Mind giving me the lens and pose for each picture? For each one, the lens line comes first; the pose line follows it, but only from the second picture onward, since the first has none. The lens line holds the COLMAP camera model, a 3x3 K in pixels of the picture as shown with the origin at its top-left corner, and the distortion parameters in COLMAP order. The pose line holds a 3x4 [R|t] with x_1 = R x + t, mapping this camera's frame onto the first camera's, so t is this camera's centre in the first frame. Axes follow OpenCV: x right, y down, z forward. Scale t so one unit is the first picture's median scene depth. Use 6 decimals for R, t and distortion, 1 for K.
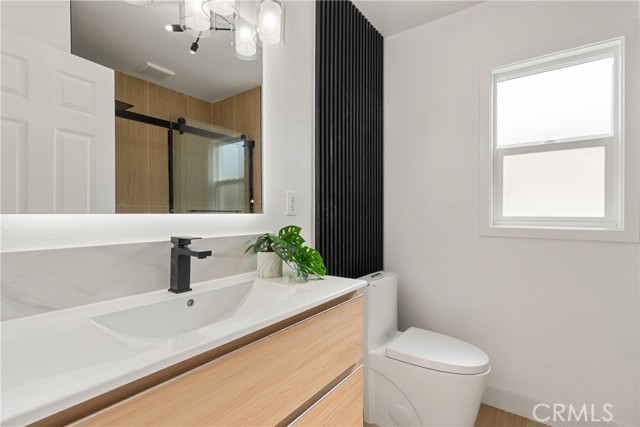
lens RADIAL K [[296.6, 0, 320.7], [0, 296.6, 216.8], [0, 0, 1]] dist [-0.003702, 0.002273]
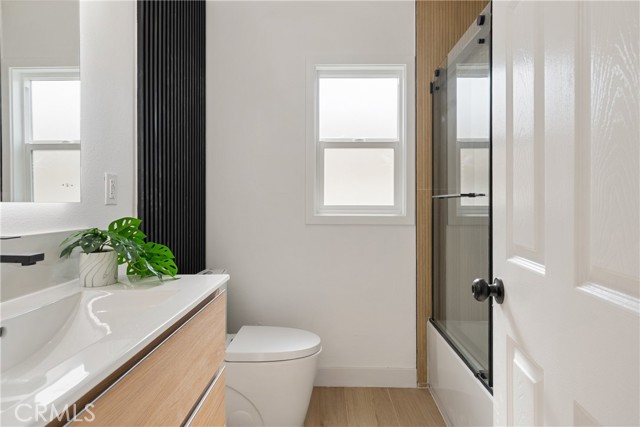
lens RADIAL K [[356.4, 0, 318.8], [0, 356.4, 208.0], [0, 0, 1]] dist [-0.000523, 0.001292]
pose [[0.820944, -0.007848, 0.570955, -0.156230], [0.006088, 0.999969, 0.004991, 0.001916], [-0.570976, -0.000621, 0.820966, -0.048239]]
